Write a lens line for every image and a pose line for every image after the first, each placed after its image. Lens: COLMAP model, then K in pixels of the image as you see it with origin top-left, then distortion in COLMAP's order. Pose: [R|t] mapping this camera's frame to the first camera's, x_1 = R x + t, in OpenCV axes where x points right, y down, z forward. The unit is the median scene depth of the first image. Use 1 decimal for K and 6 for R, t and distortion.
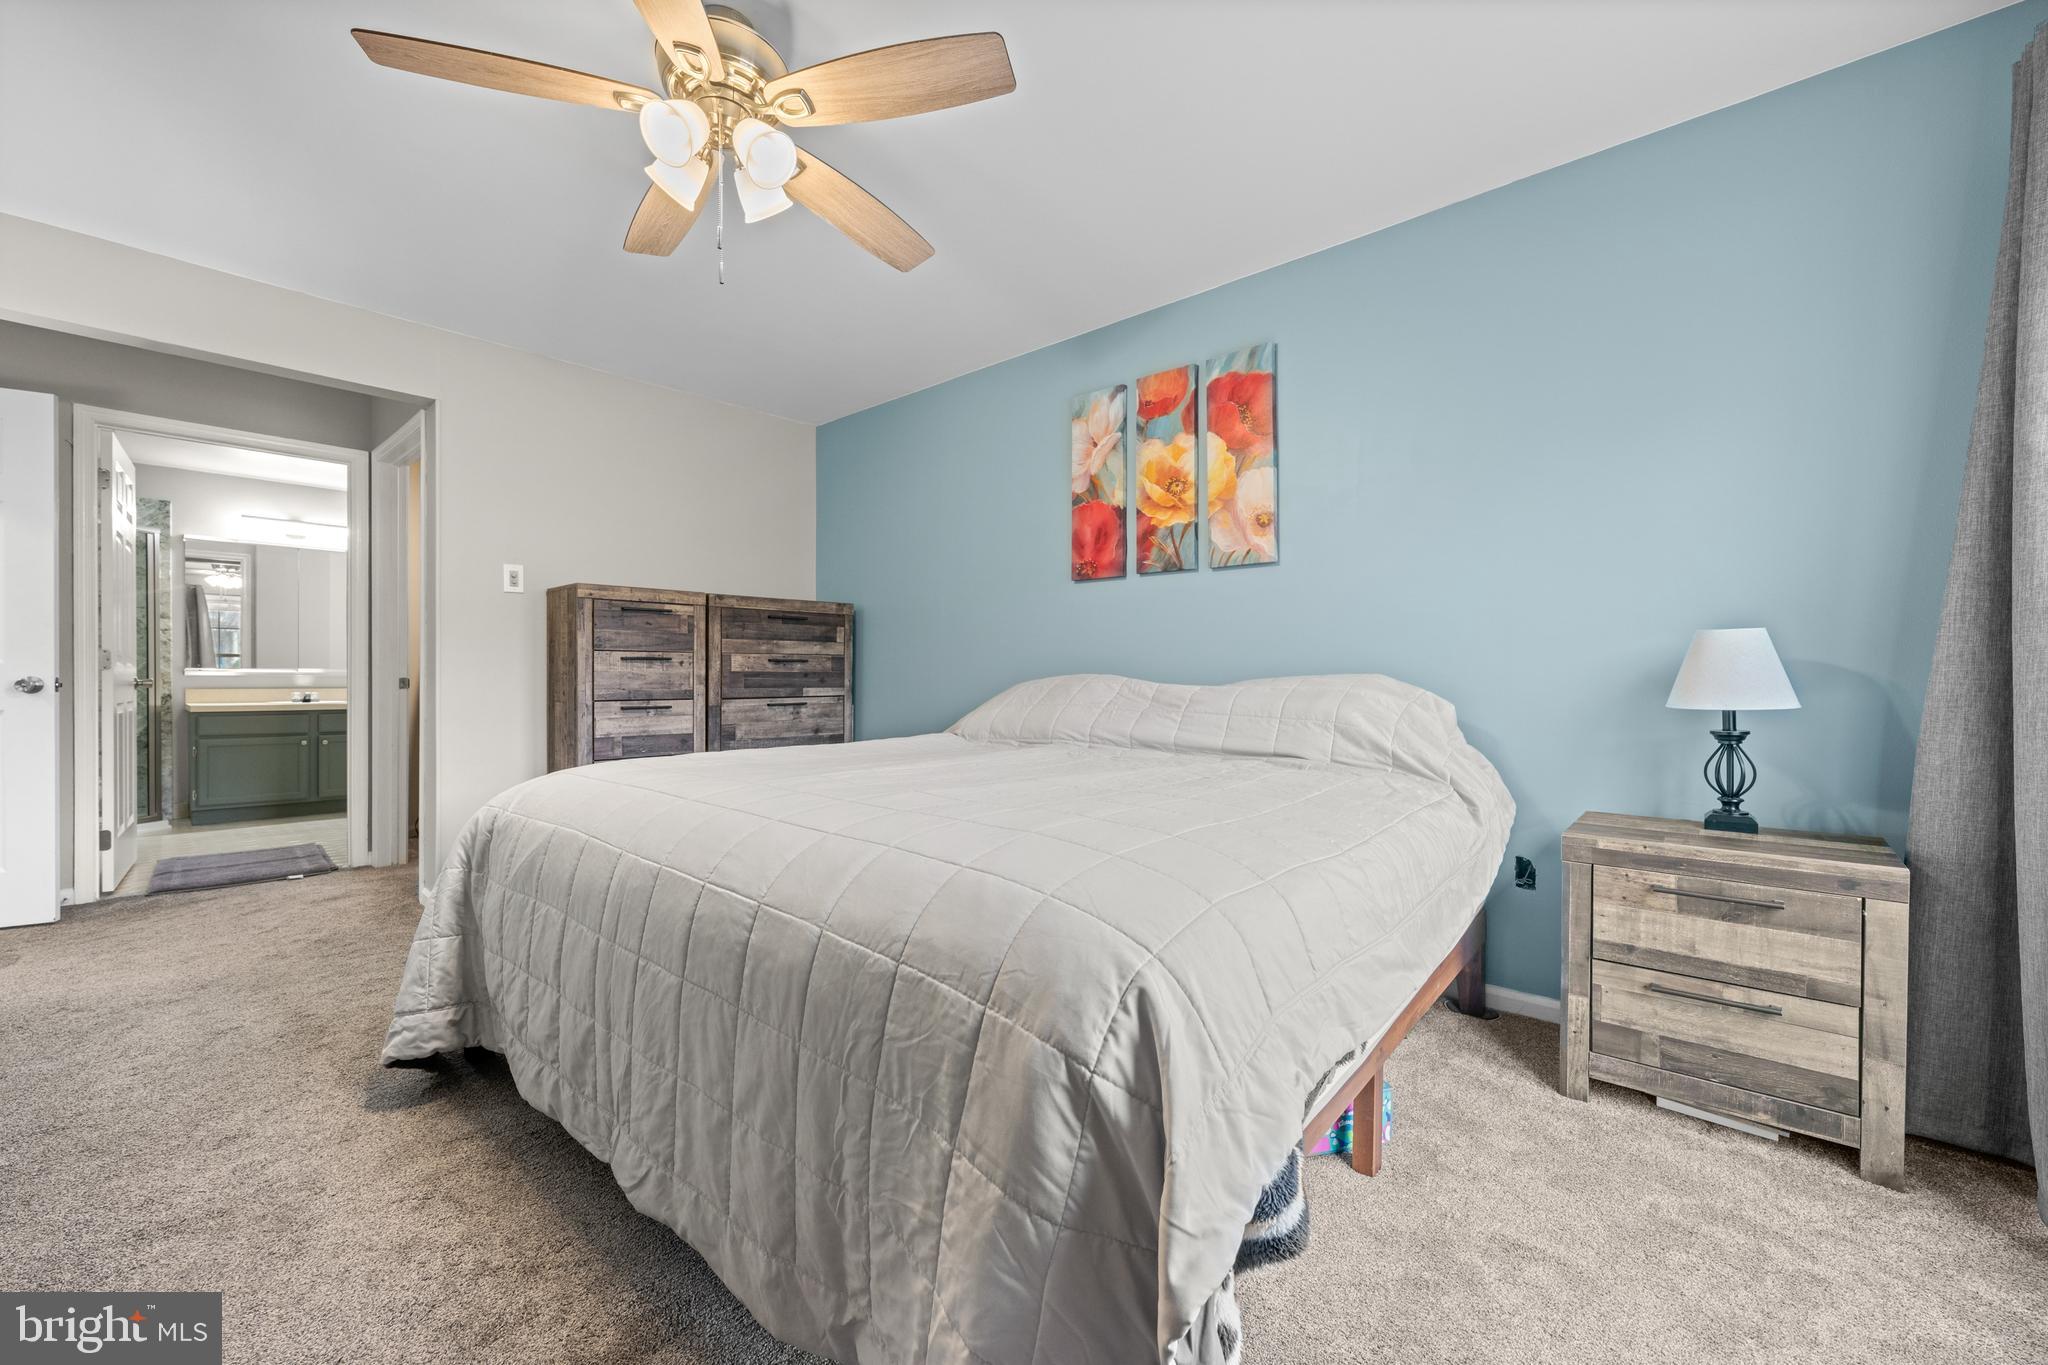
lens RADIAL K [[832.6, 0, 1024.2], [0, 832.6, 684.4], [0, 0, 1]] dist [-0.002289, 0.000455]
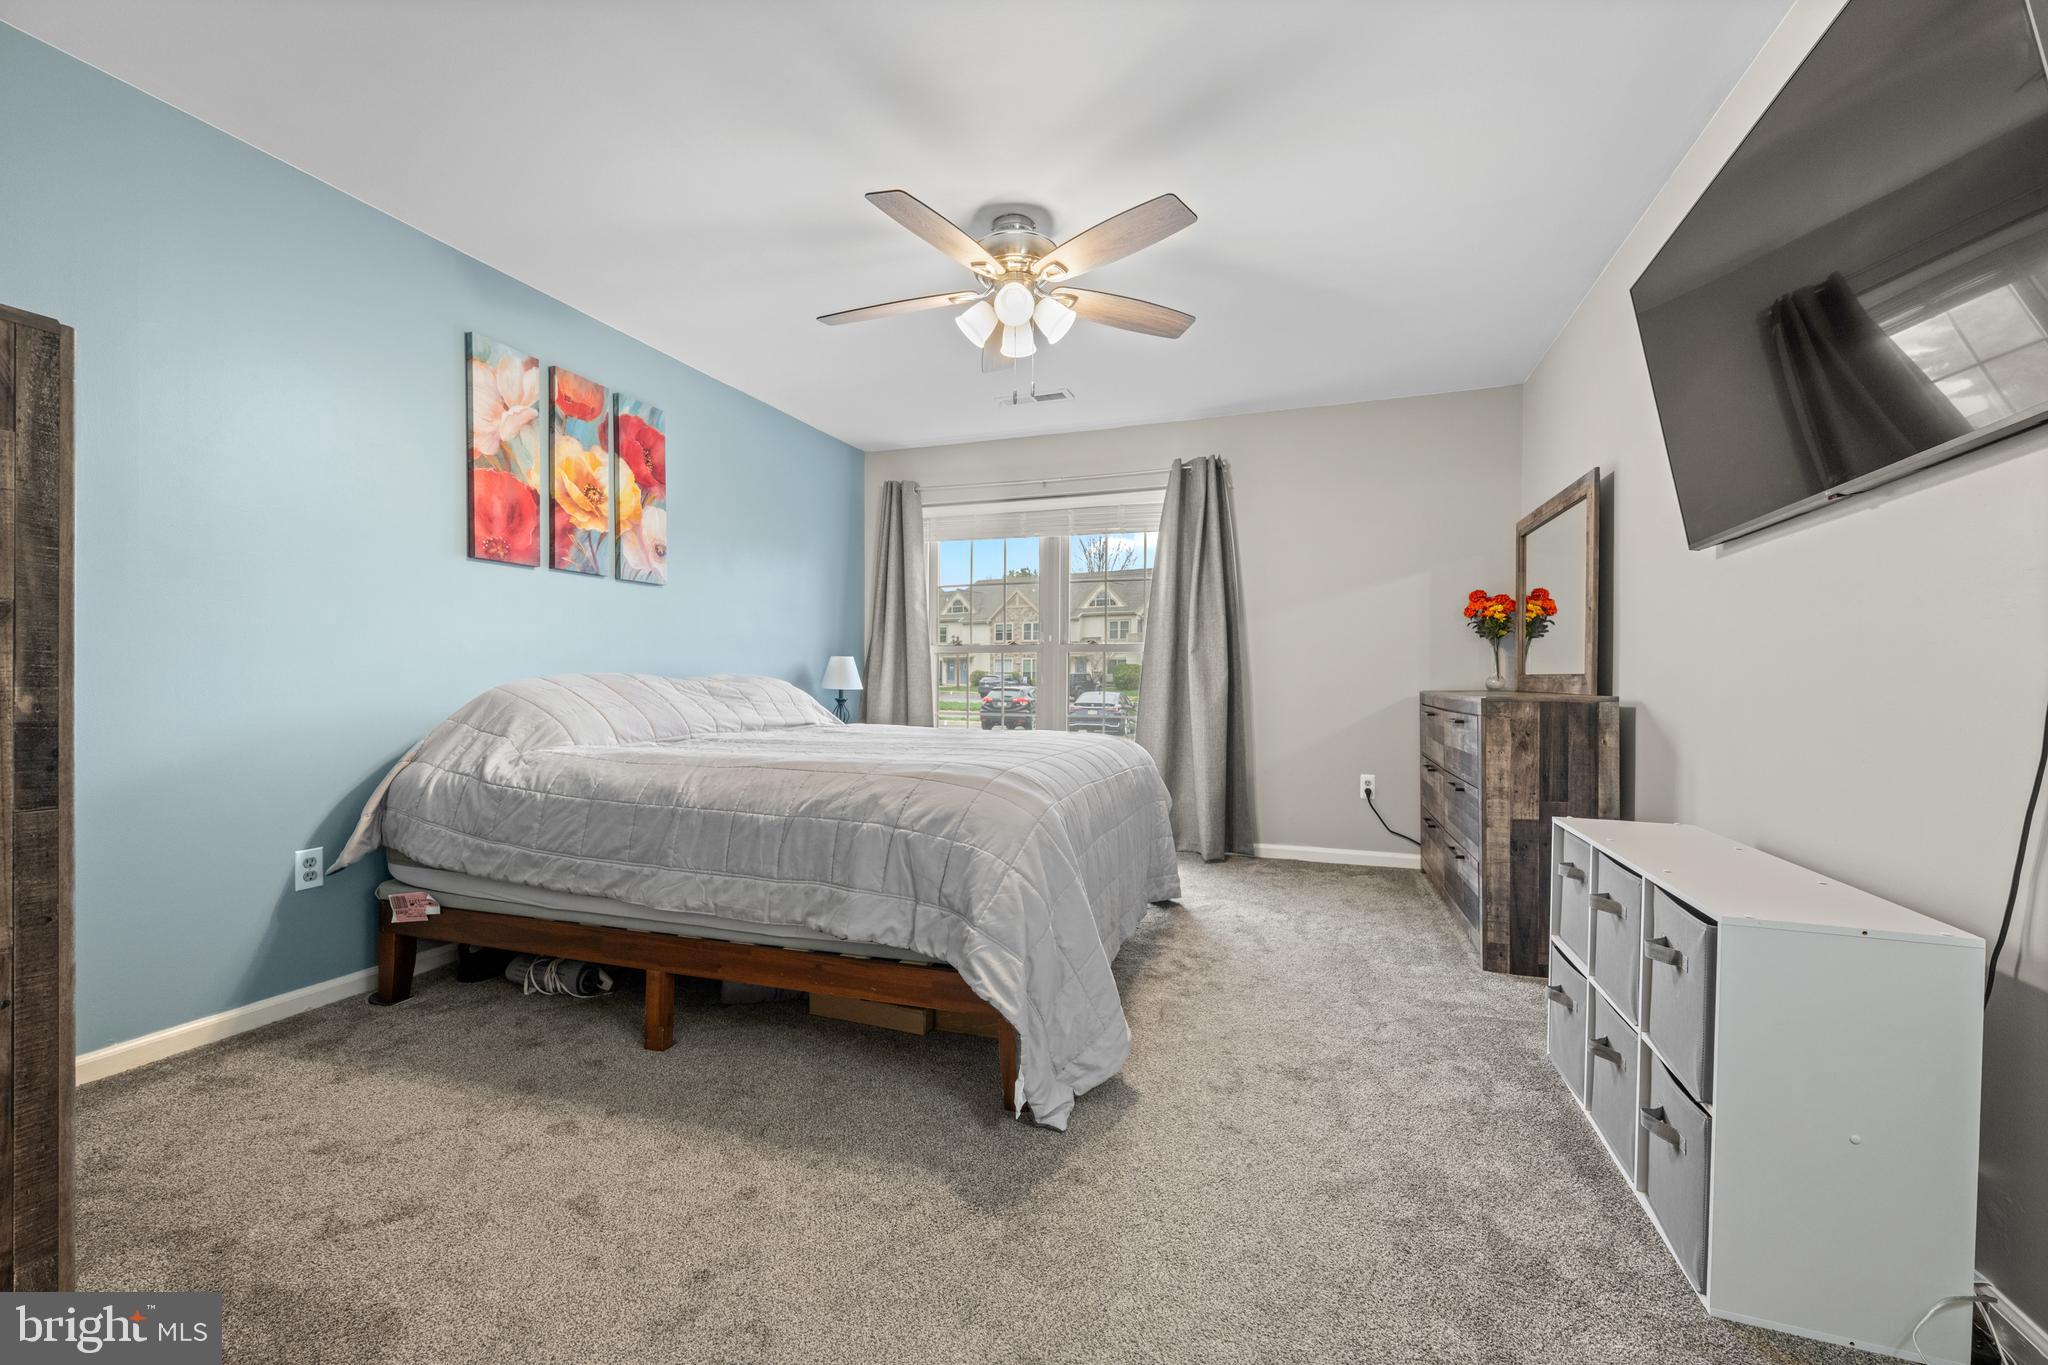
lens RADIAL K [[832.6, 0, 1021.8], [0, 832.6, 683.4], [0, 0, 1]] dist [-0.002289, 0.000455]
pose [[-0.388726, -0.013521, 0.921254, -0.998241], [-0.000162, 0.999893, 0.014607, -0.014329], [-0.921354, 0.005529, -0.388686, 0.910330]]
